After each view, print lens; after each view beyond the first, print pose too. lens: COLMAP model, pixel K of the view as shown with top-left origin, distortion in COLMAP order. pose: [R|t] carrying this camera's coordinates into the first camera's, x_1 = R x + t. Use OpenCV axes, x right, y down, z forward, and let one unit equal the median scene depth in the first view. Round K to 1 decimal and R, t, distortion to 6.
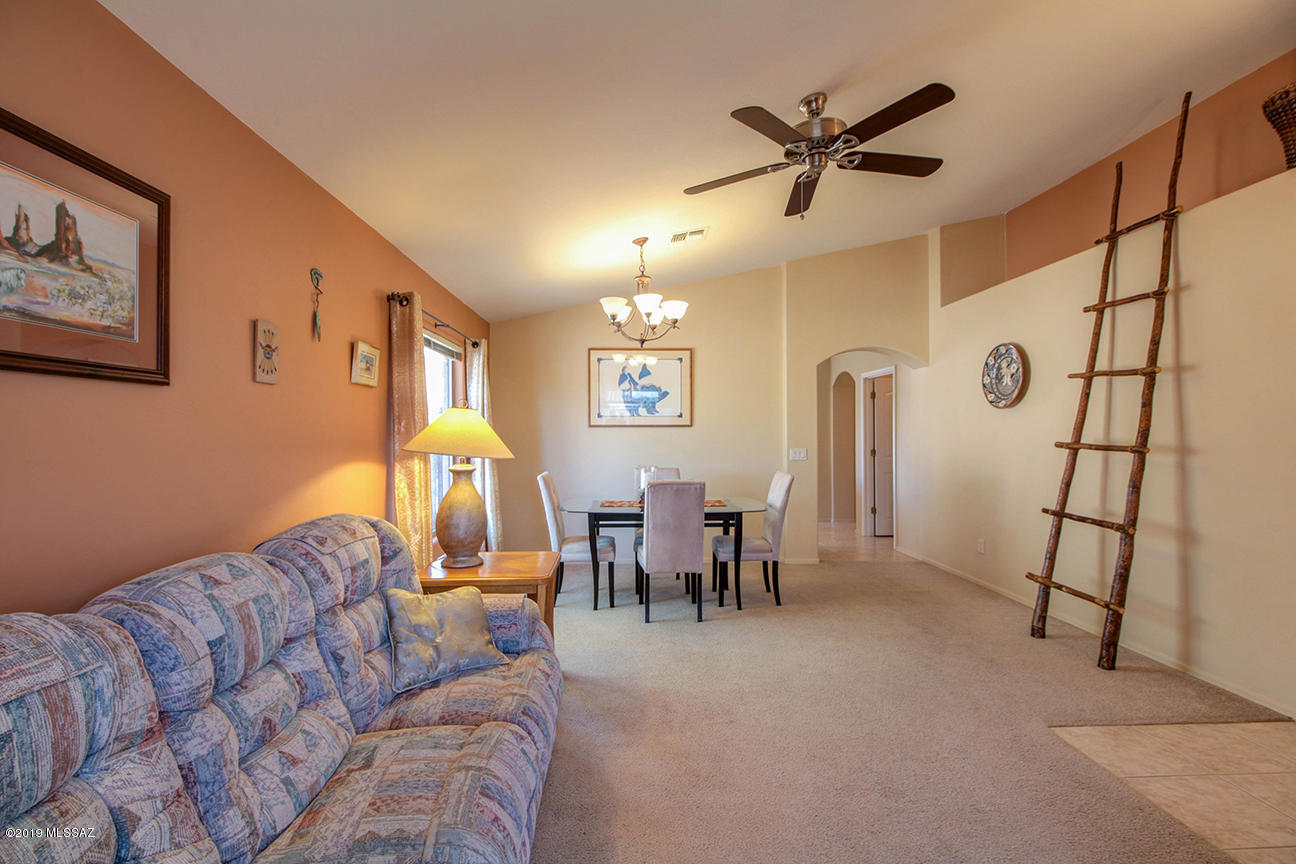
lens RADIAL K [[590.9, 0, 648.0], [0, 590.9, 432.0], [0, 0, 1]] dist [0.022935, -0.012560]
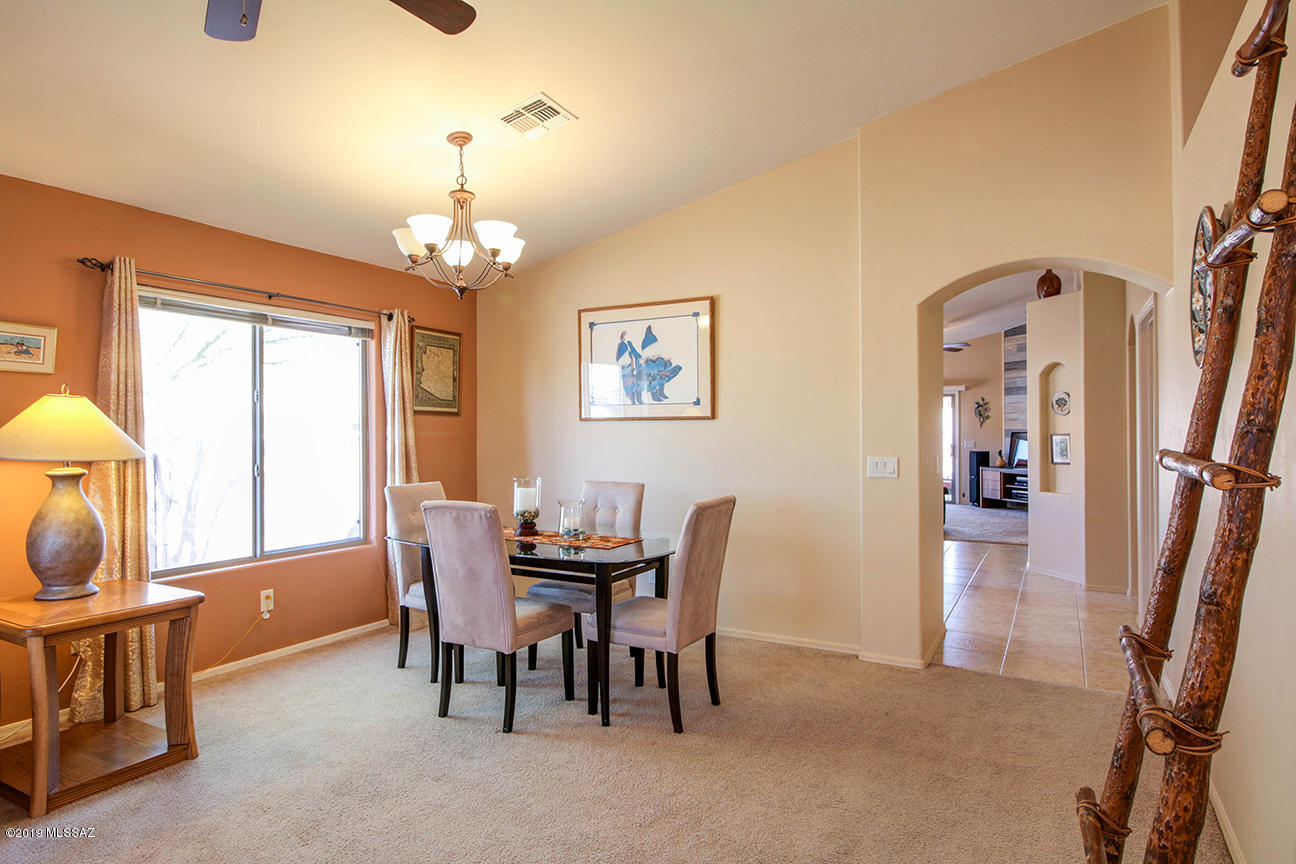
lens RADIAL K [[737.8, 0, 644.2], [0, 737.8, 428.3], [0, 0, 1]] dist [0.000209, 0.000722]
pose [[0.847849, -0.002316, -0.530233, 0.433156], [0.000502, 0.999994, -0.003566, 0.003286], [0.530238, 0.002757, 0.847844, 0.293645]]
